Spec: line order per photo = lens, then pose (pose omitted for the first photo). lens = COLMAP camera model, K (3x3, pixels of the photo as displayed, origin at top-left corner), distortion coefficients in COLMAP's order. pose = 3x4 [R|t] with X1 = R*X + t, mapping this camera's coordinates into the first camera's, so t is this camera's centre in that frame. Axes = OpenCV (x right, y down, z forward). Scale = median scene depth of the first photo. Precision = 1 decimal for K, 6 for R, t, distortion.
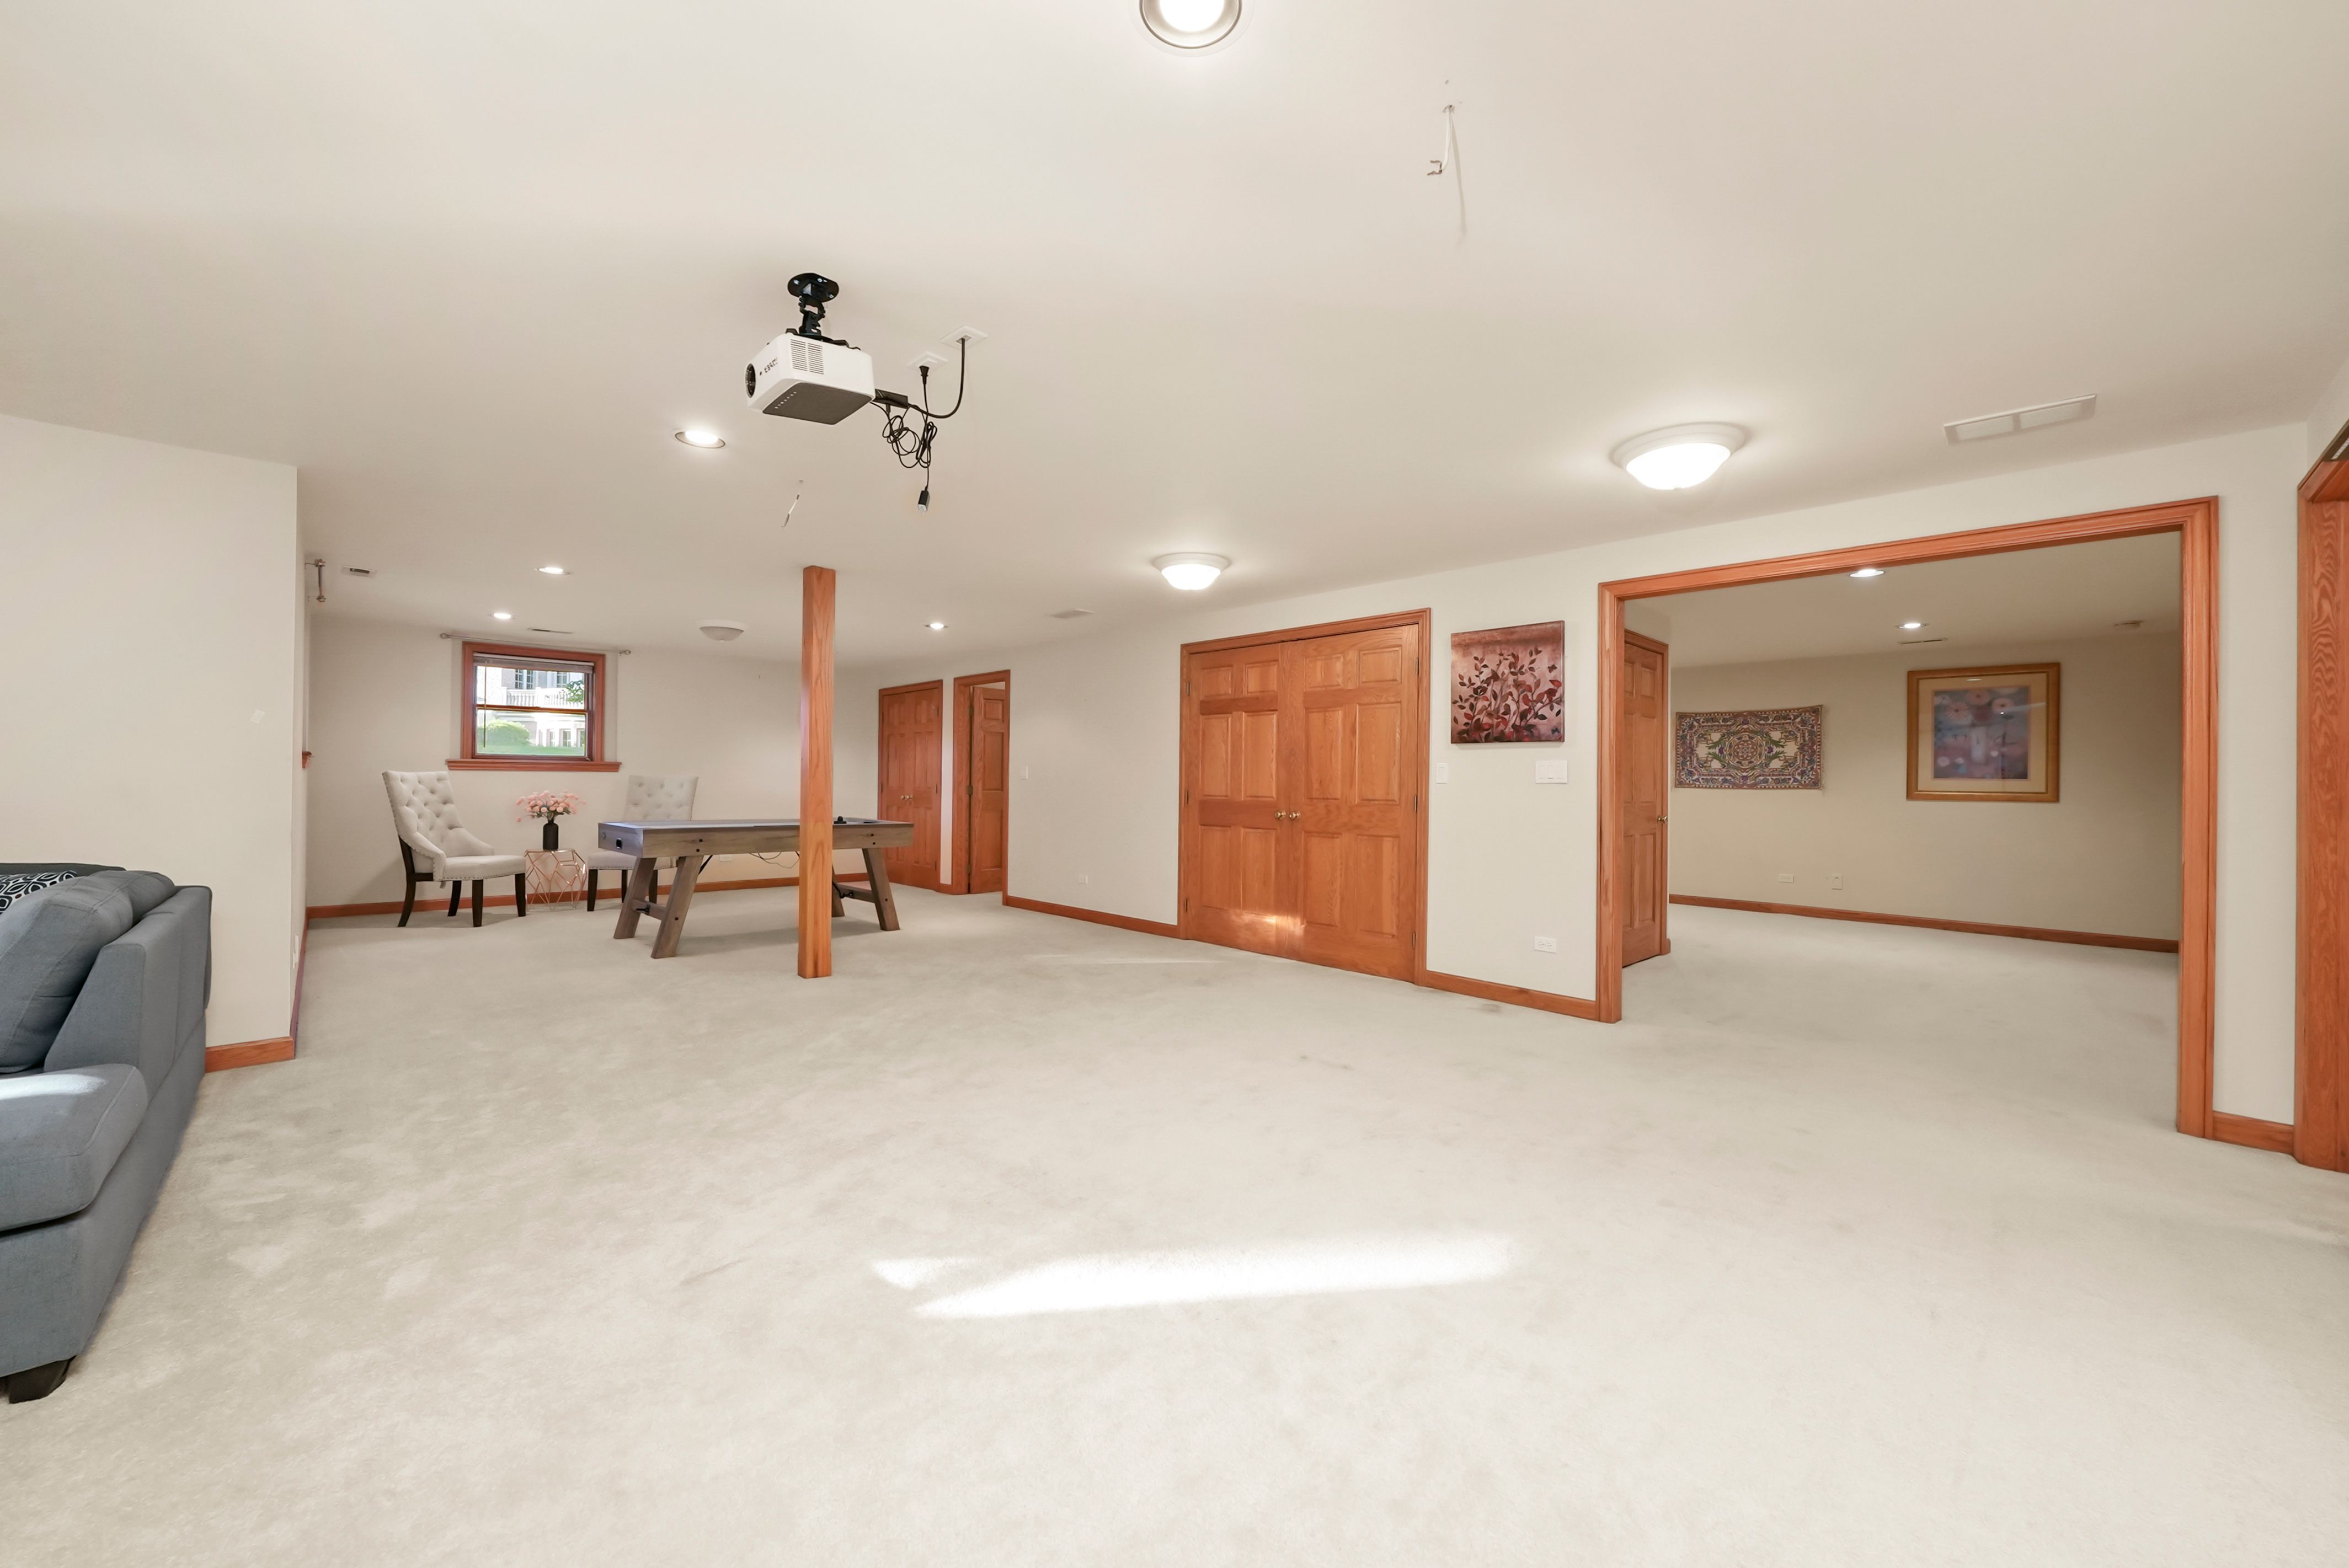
lens RADIAL K [[885.3, 0, 1160.4], [0, 885.3, 781.2], [0, 0, 1]] dist [-0.000591, 0.000521]
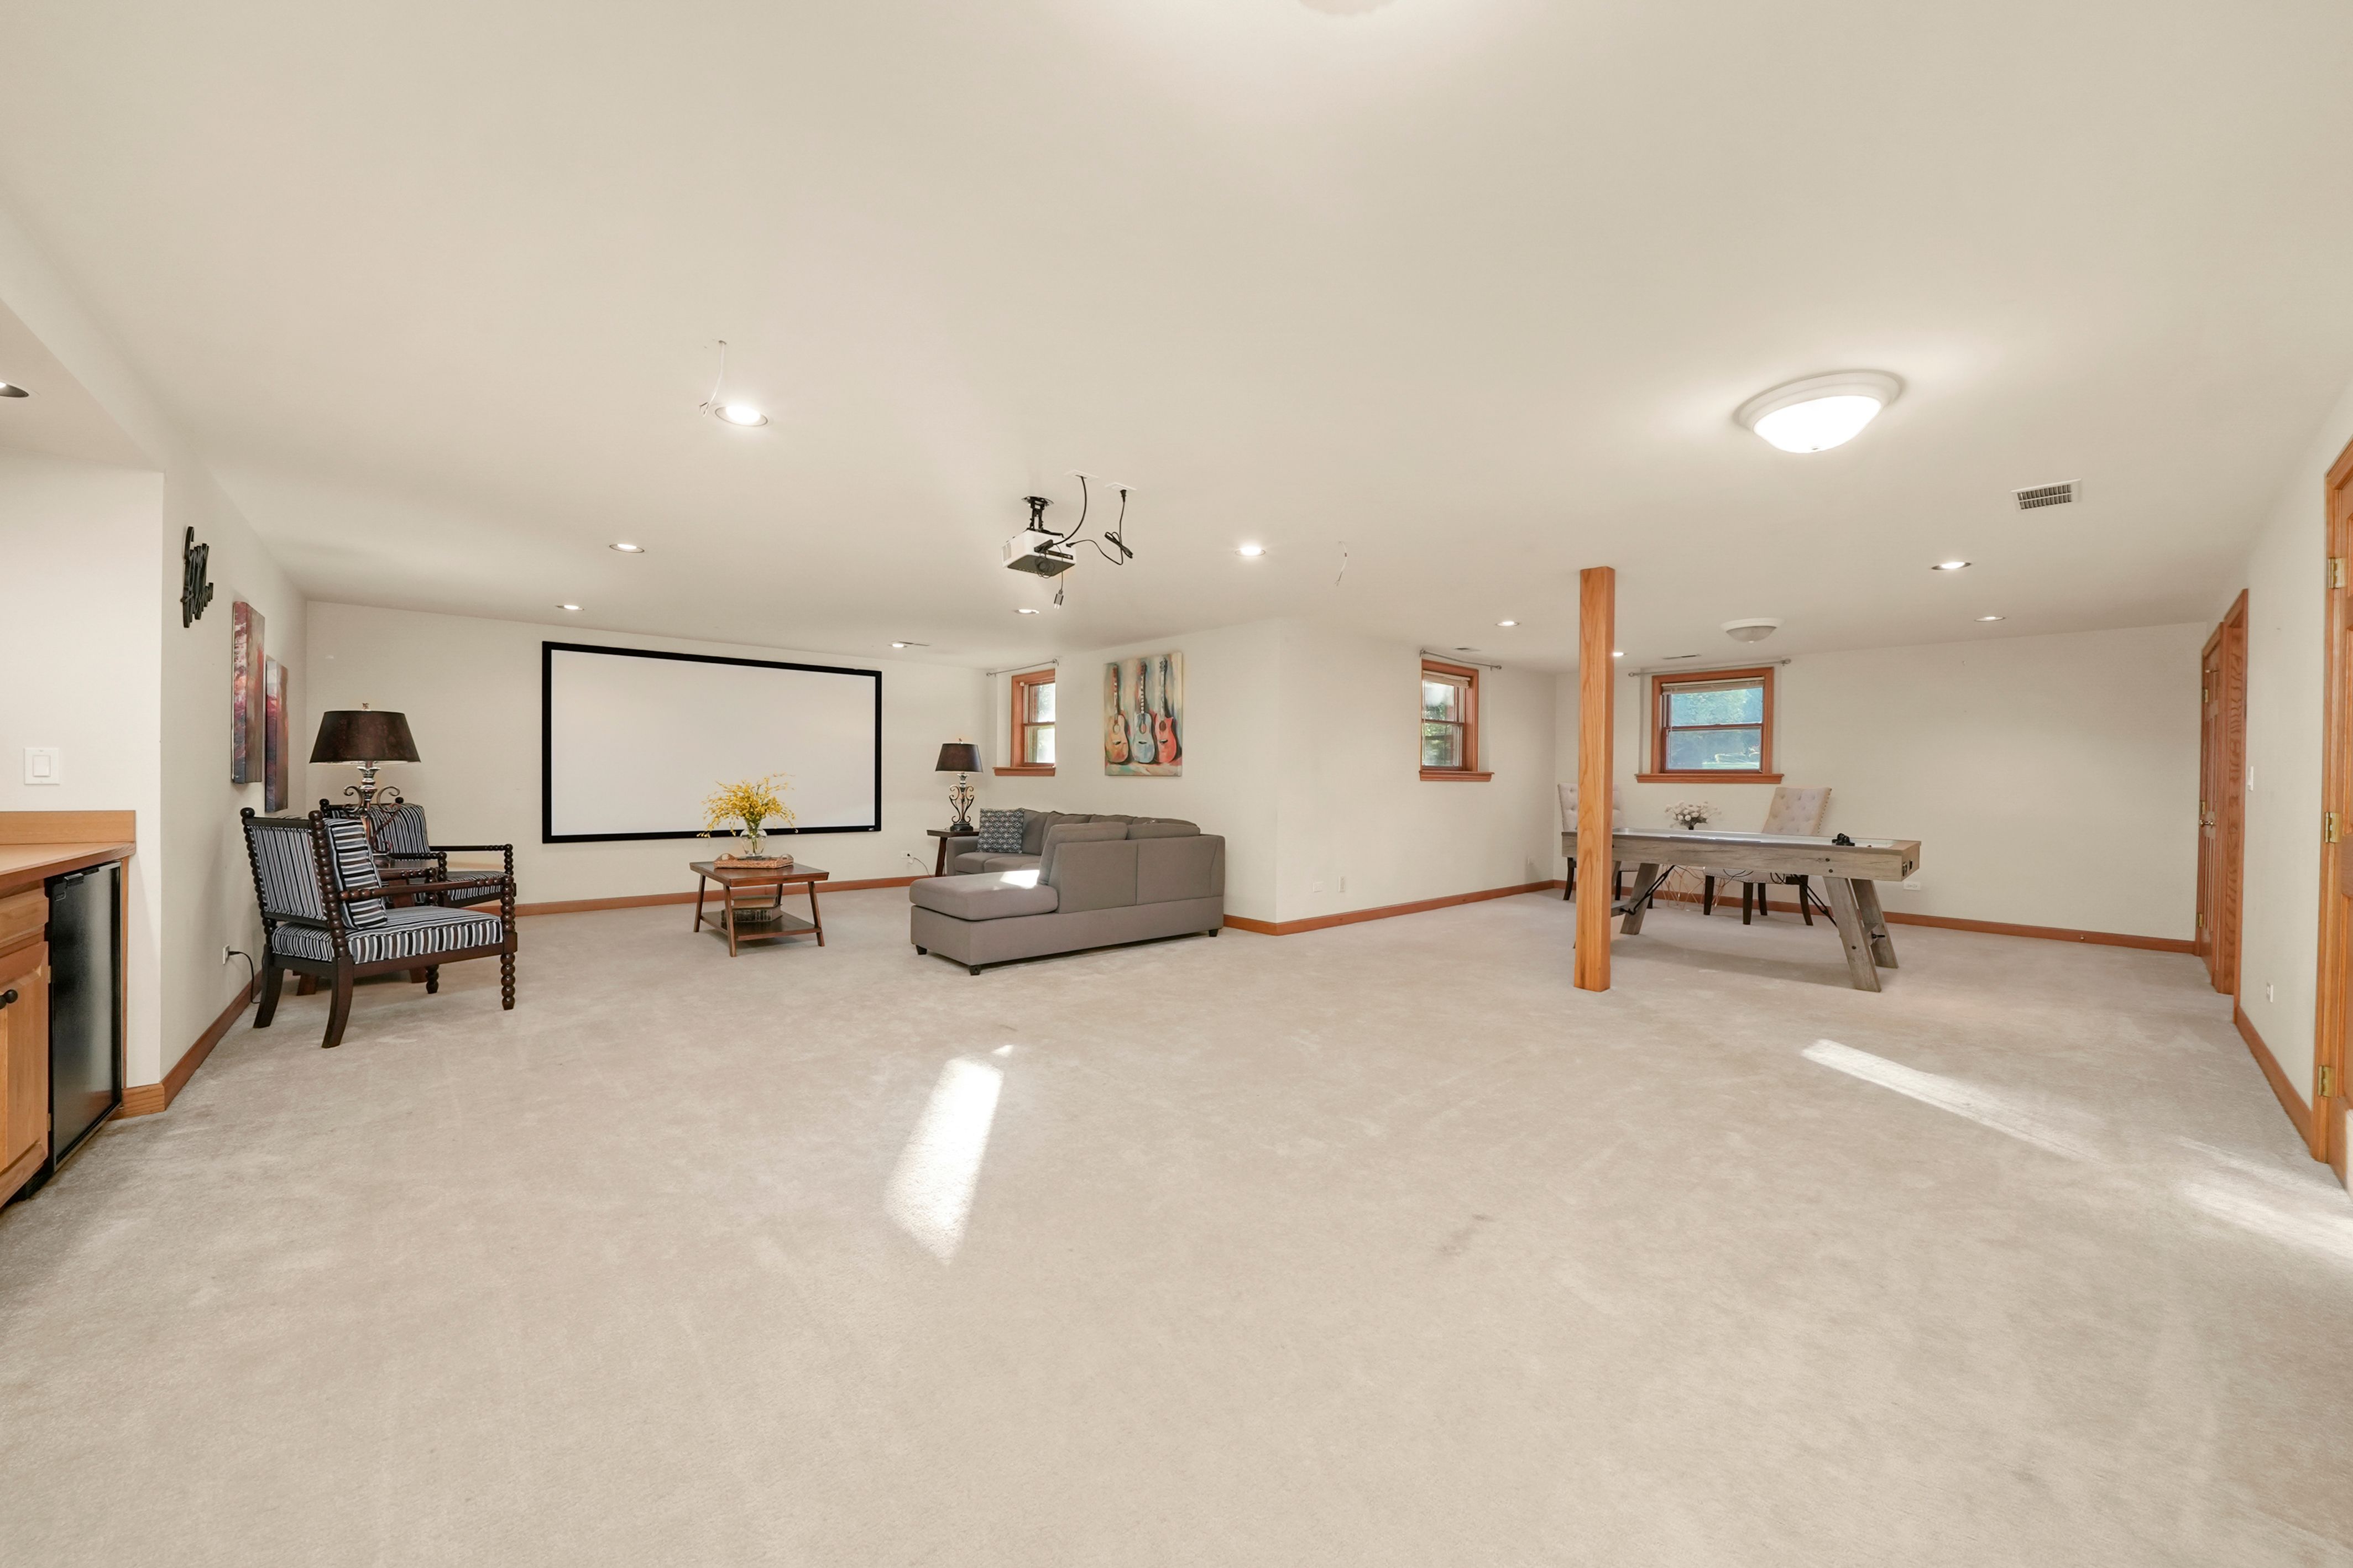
lens RADIAL K [[837.0, 0, 1182.9], [0, 837.0, 784.5], [0, 0, 1]] dist [-0.007902, -0.000201]
pose [[0.010735, -0.006157, -0.999923, 0.345355], [-0.011578, 0.999913, -0.006281, 0.004633], [0.999875, 0.011645, 0.010662, 0.360220]]
